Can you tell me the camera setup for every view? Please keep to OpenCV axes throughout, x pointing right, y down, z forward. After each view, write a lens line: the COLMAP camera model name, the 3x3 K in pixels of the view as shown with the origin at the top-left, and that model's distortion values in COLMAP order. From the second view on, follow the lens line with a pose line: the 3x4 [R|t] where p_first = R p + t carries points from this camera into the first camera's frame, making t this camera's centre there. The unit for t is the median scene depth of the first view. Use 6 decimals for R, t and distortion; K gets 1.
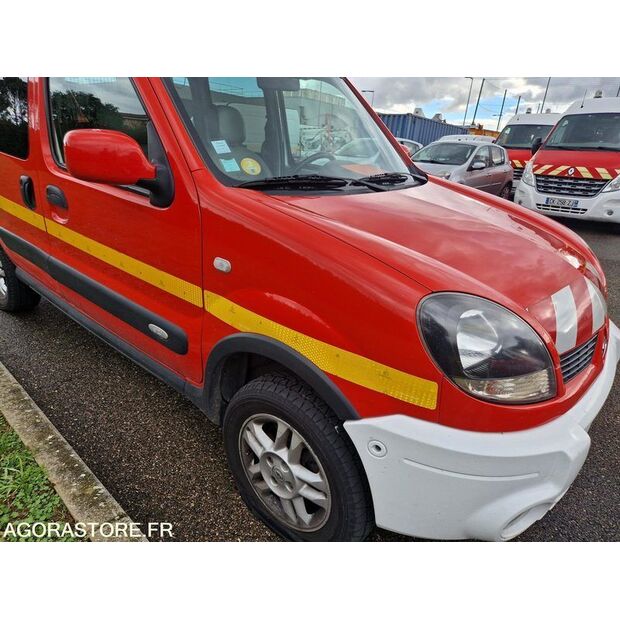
lens RADIAL K [[408.4, 0, 304.4], [0, 408.4, 321.0], [0, 0, 1]] dist [0.066893, -0.051550]
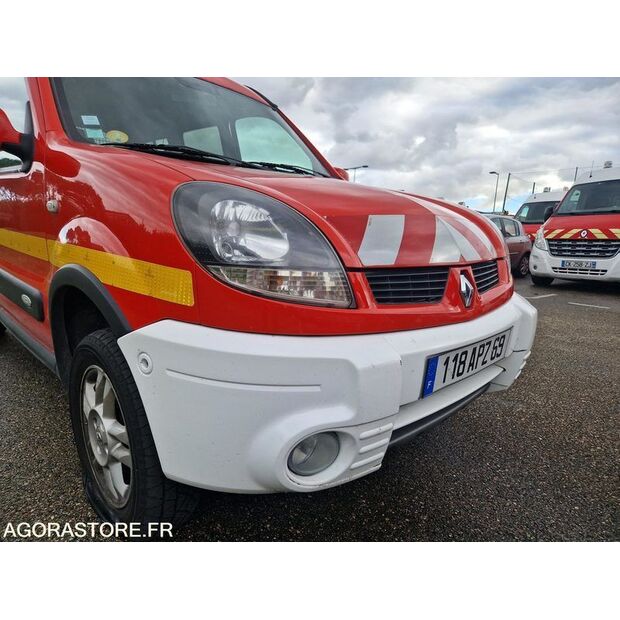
lens RADIAL K [[408.0, 0, 296.2], [0, 408.0, 316.4], [0, 0, 1]] dist [0.056076, -0.038994]
pose [[0.993482, -0.006085, -0.113823, 0.326563], [-0.018815, 0.976121, -0.216410, 0.217294], [0.112422, 0.217141, 0.969645, 0.093707]]
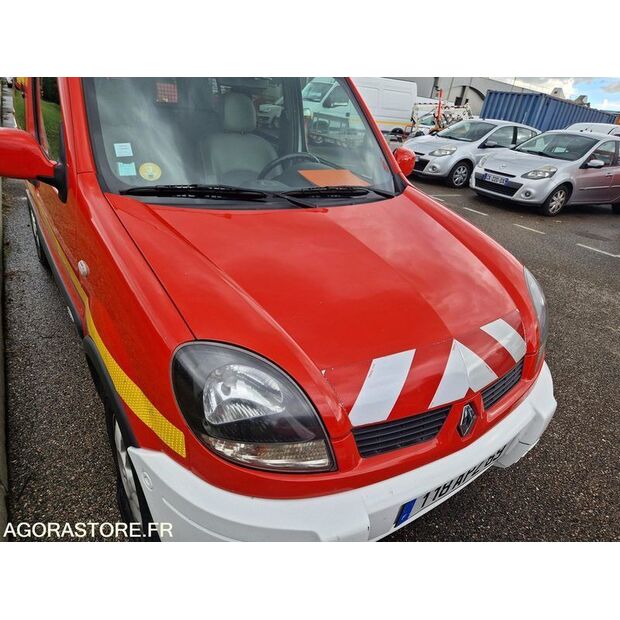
lens RADIAL K [[408.4, 0, 312.6], [0, 408.4, 315.4], [0, 0, 1]] dist [0.066465, -0.050149]
pose [[0.964459, 0.169990, -0.202294, 0.383983], [-0.159760, 0.984948, 0.065993, -0.117978], [0.210467, -0.031330, 0.977099, 0.061201]]
